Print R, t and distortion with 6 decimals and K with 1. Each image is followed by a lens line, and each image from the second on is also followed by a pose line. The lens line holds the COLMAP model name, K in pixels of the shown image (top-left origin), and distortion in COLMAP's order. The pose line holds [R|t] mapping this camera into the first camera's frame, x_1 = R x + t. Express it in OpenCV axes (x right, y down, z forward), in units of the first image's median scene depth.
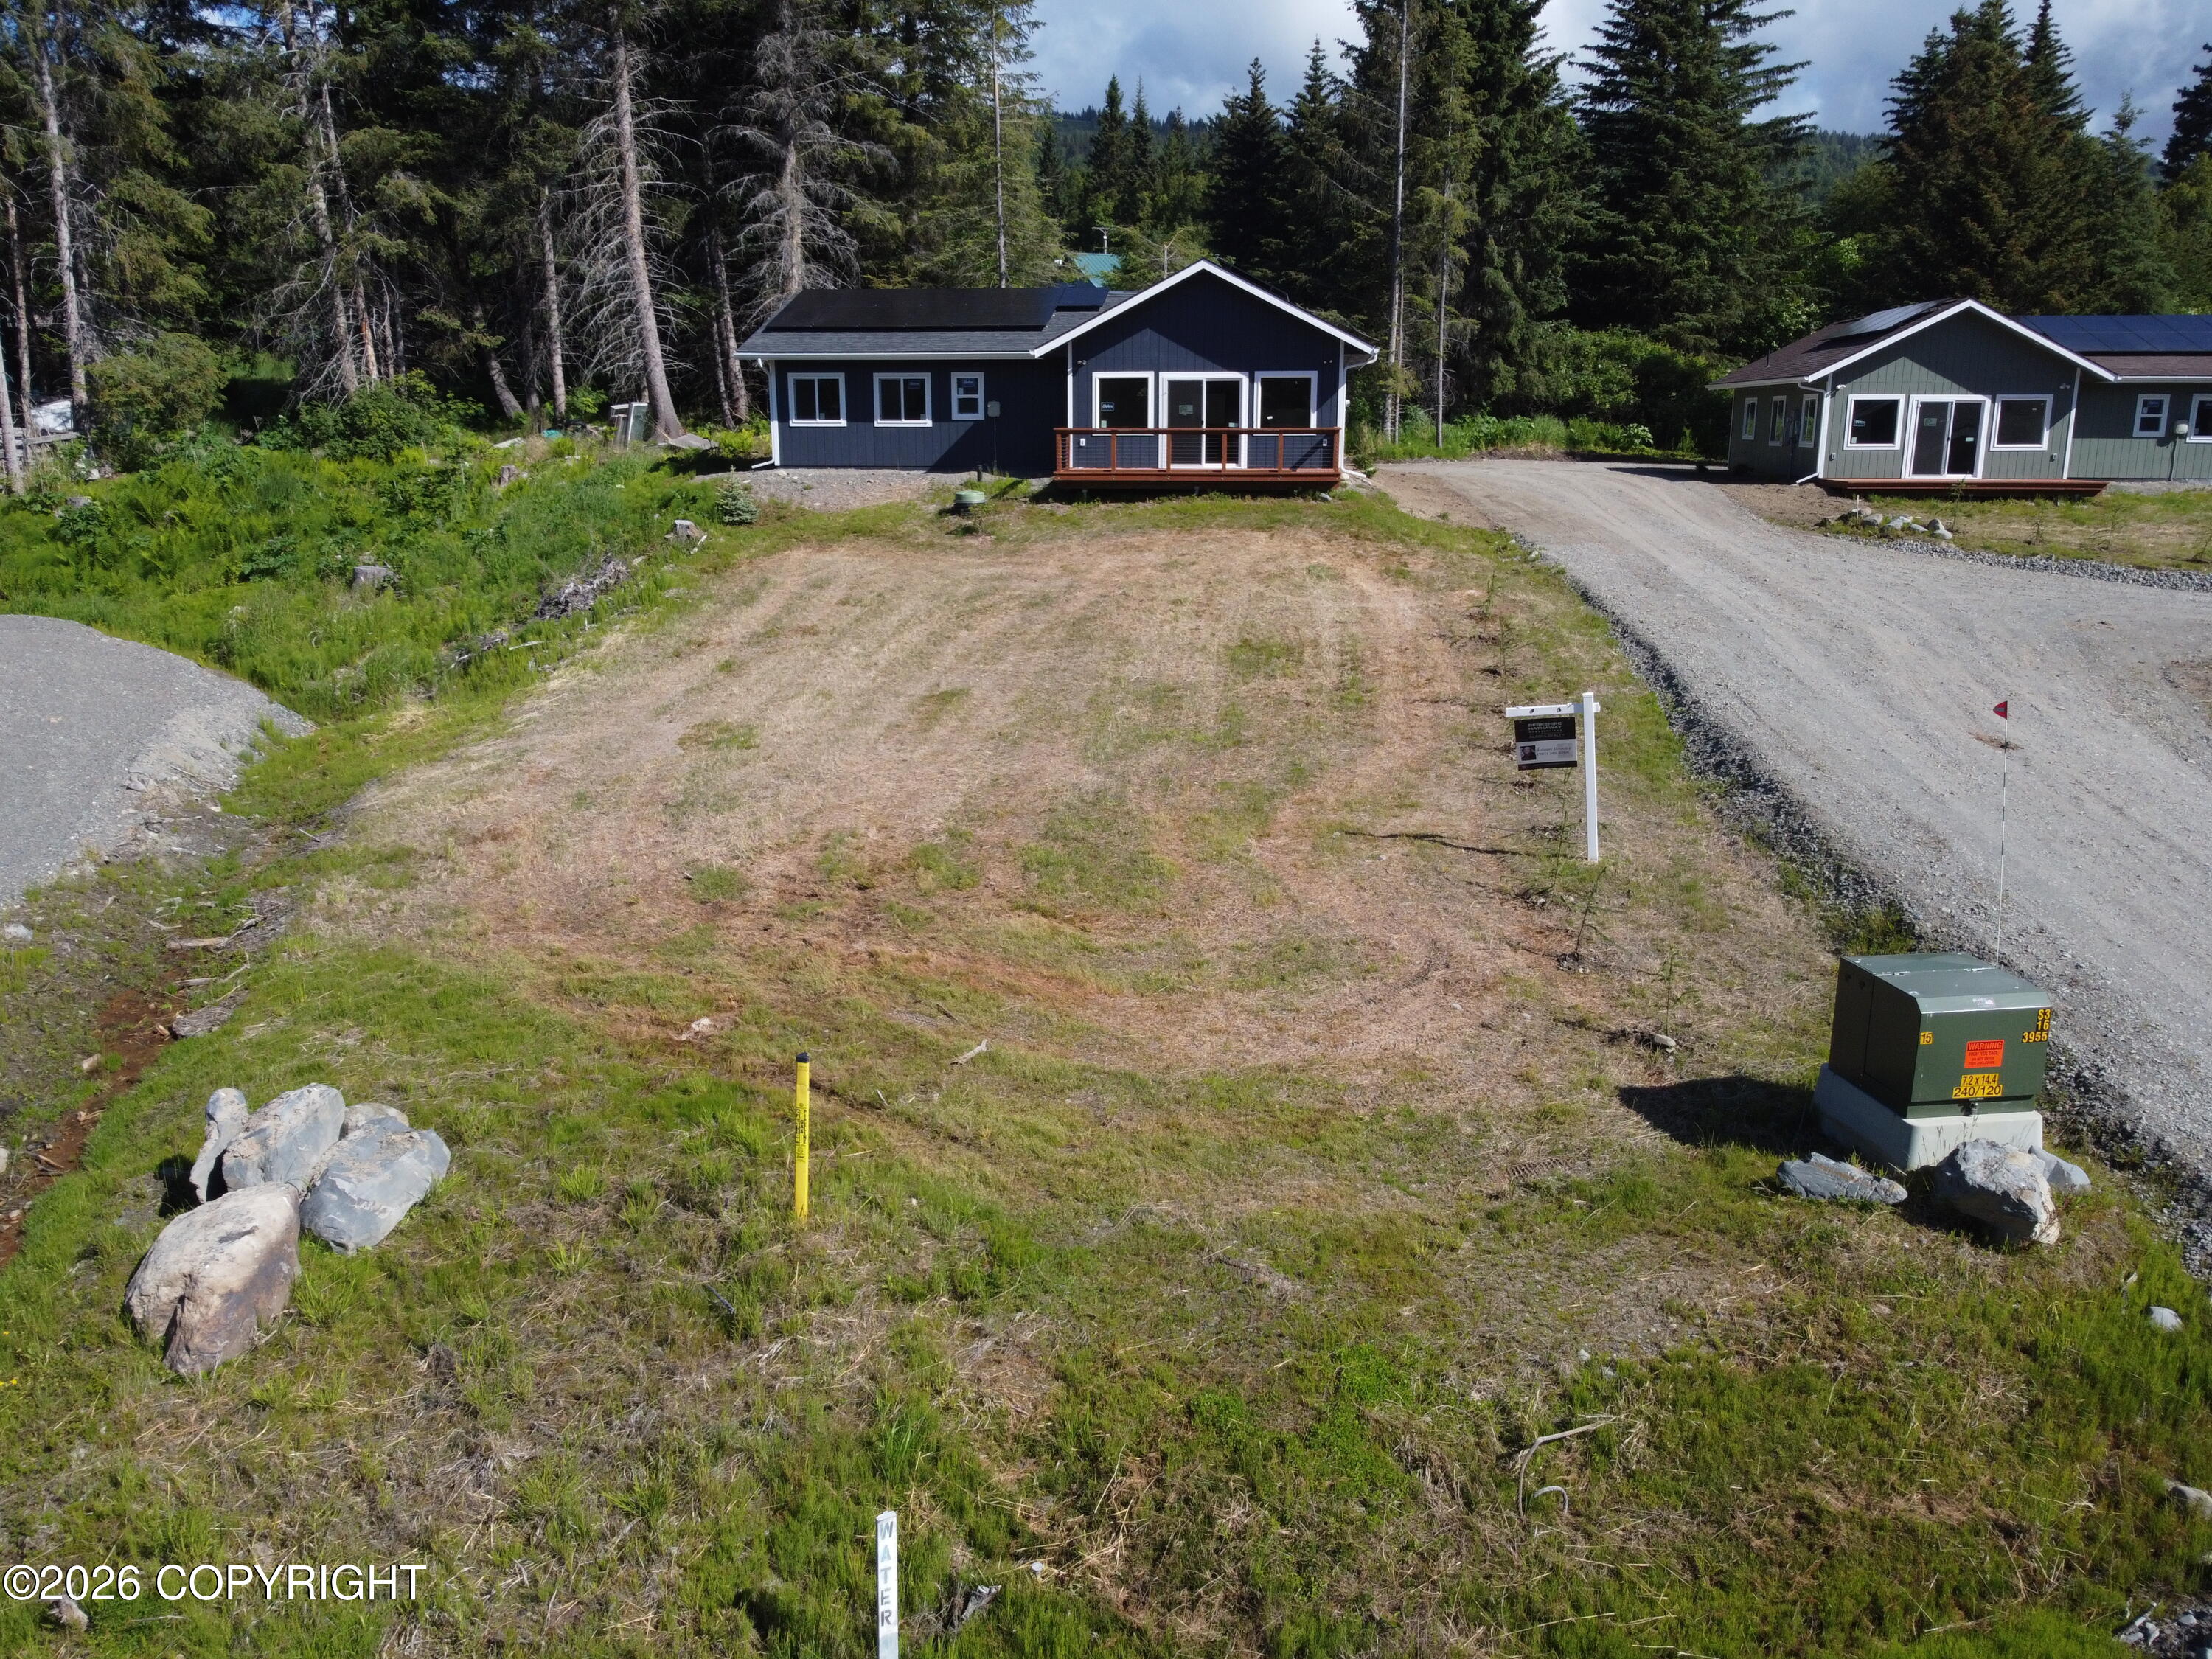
lens RADIAL K [[1682.5, 0, 1094.4], [0, 1682.5, 824.9], [0, 0, 1]] dist [-0.001269, -0.003317]
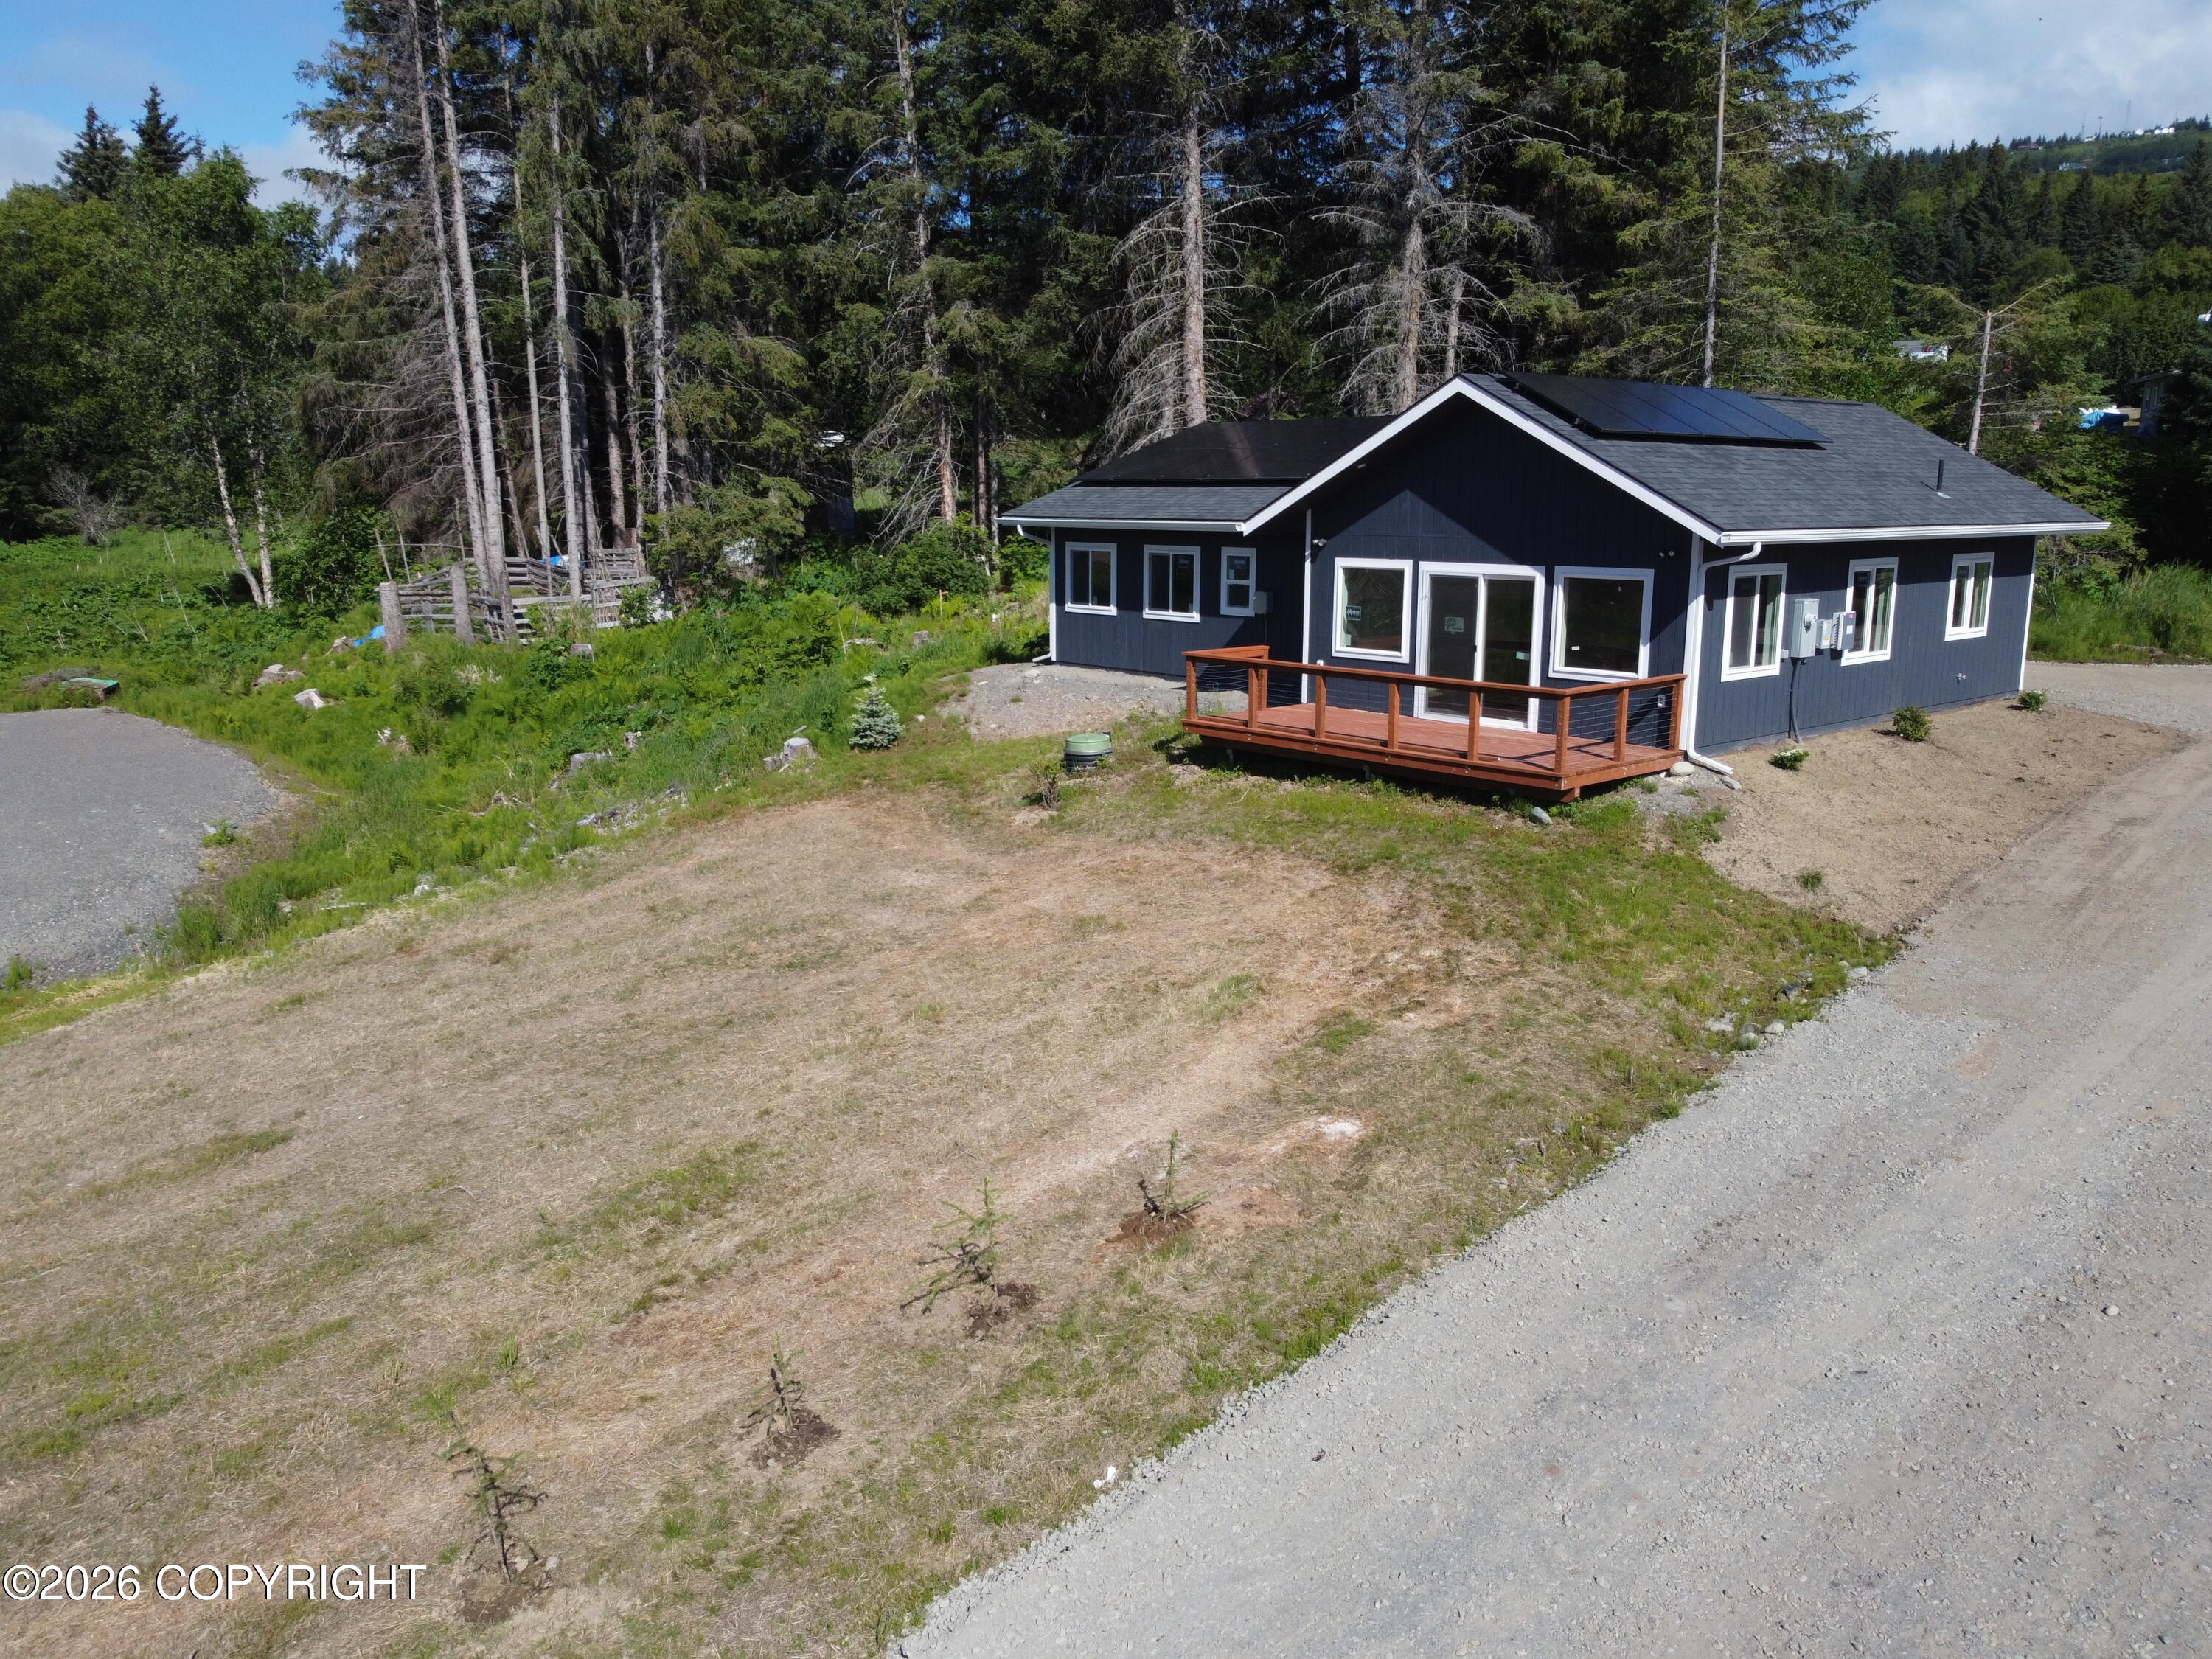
lens RADIAL K [[1682.5, 0, 1094.4], [0, 1682.5, 824.9], [0, 0, 1]] dist [-0.001269, -0.003317]
pose [[0.737703, 0.130388, -0.662415, 0.313929], [-0.156965, 0.987411, 0.019554, -0.147541], [0.656625, 0.089551, 0.748882, 0.419917]]
